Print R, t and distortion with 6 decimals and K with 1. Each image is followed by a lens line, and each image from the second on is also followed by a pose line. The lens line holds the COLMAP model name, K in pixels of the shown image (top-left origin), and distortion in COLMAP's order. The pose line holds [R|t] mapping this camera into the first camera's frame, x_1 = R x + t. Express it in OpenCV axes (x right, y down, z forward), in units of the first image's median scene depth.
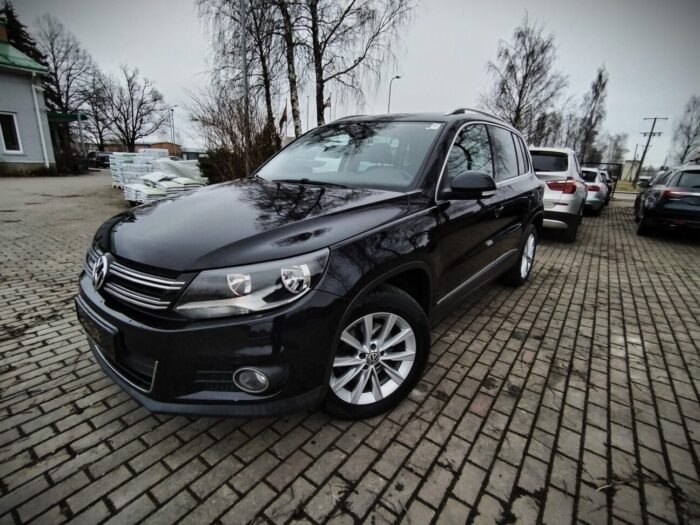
lens RADIAL K [[345.4, 0, 352.9], [0, 345.4, 247.0], [0, 0, 1]] dist [-0.006348, 0.004410]
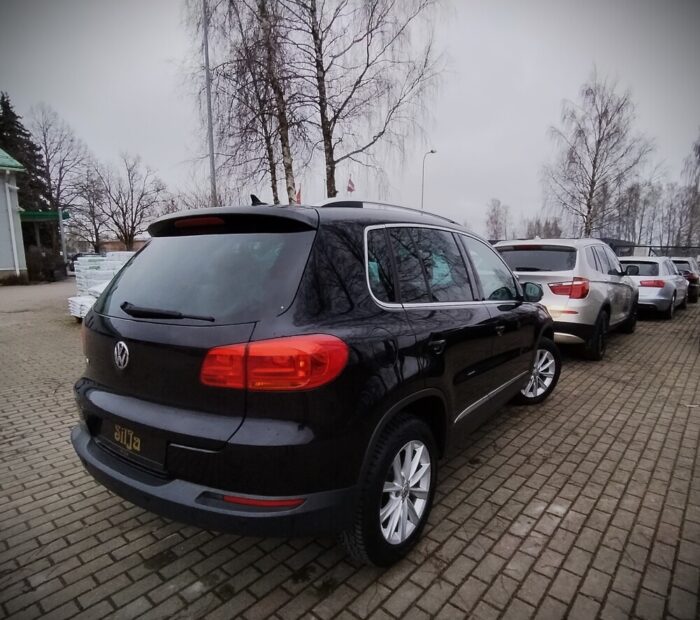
lens RADIAL K [[435.7, 0, 367.5], [0, 435.7, 315.9], [0, 0, 1]] dist [-0.002476, -0.002073]
pose [[0.997430, -0.026694, -0.066496, 0.064732], [0.020013, 0.994868, -0.099183, -0.008429], [0.068802, 0.097598, 0.992845, -0.001151]]
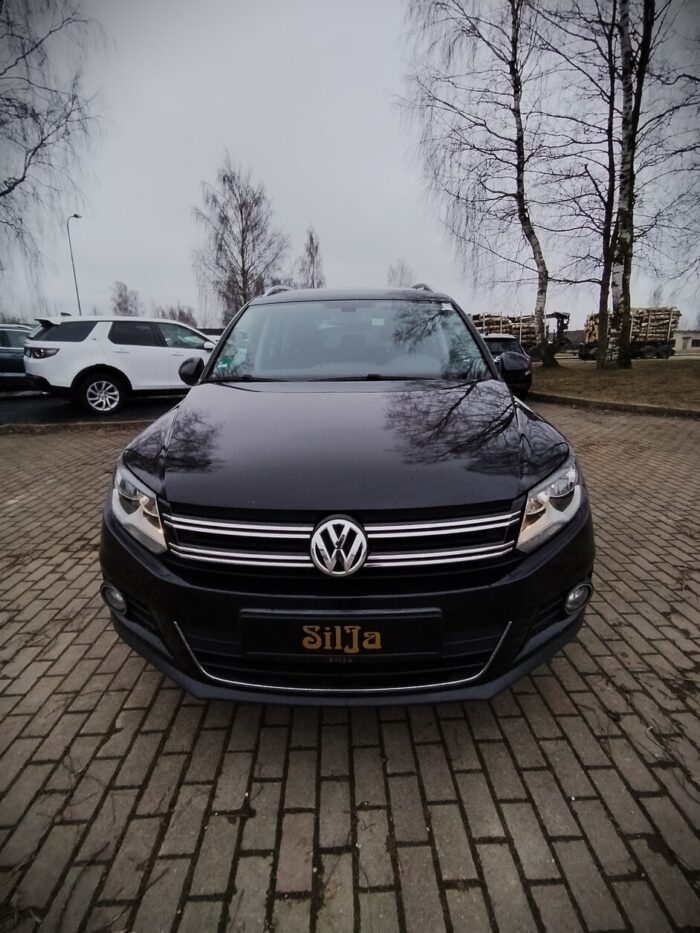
lens RADIAL K [[460.3, 0, 347.9], [0, 460.3, 446.4], [0, 0, 1]] dist [-0.006348, 0.004410]
pose [[0.793593, -0.179237, 0.581450, -0.083405], [0.185452, 0.981410, 0.049414, -0.010253], [-0.579498, 0.068616, 0.812080, 0.020762]]
